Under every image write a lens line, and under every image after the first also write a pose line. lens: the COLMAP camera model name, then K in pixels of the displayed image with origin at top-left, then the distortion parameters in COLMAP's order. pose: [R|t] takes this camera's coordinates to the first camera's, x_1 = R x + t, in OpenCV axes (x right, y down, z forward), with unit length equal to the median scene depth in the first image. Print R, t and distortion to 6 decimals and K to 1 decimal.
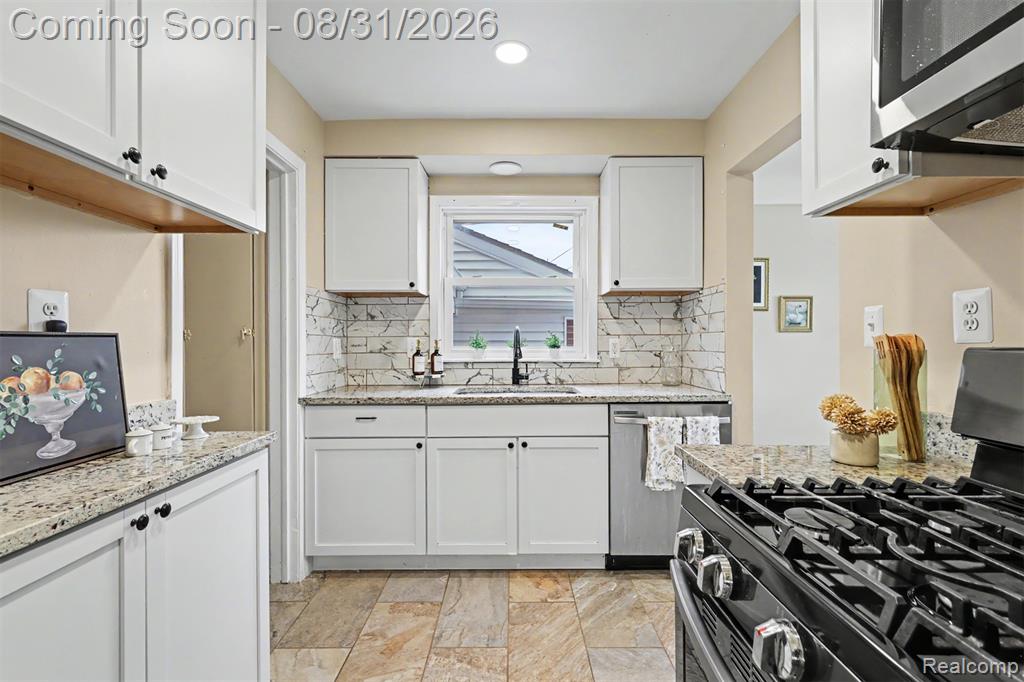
lens RADIAL K [[445.6, 0, 514.6], [0, 445.6, 339.9], [0, 0, 1]] dist [0.003534, 0.000388]
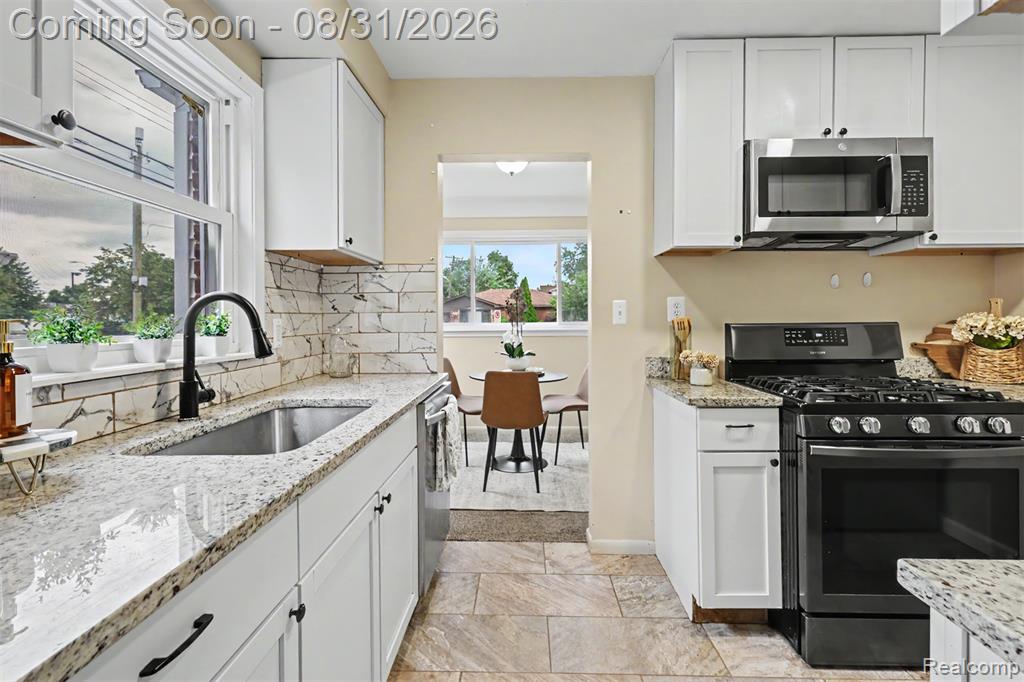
lens RADIAL K [[463.4, 0, 512.5], [0, 463.4, 319.9], [0, 0, 1]] dist [-0.000530, -0.000144]
pose [[0.034125, -0.000437, 0.999417, -0.582168], [-0.000047, 1.000000, 0.000439, -0.001159], [-0.999418, -0.000062, 0.034125, 0.814370]]
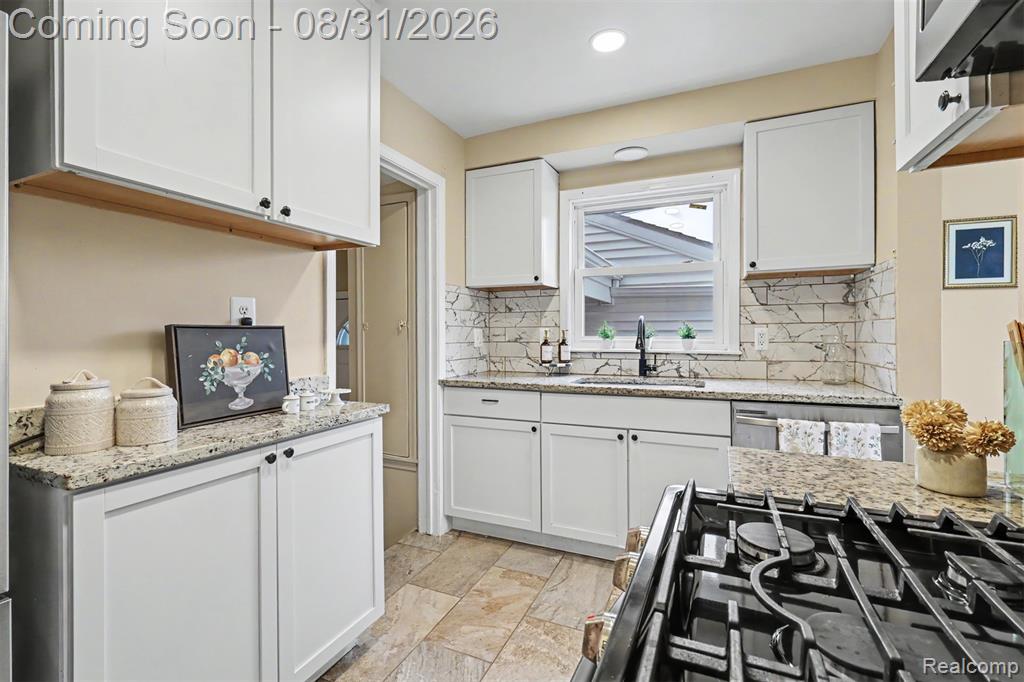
lens RADIAL K [[449.0, 0, 517.8], [0, 449.0, 330.7], [0, 0, 1]] dist [0.001212, 0.000366]
pose [[0.915100, -0.002006, -0.403221, 0.184230], [0.002866, 0.999995, 0.001530, -0.000268], [0.403216, -0.002555, 0.915101, 0.000628]]
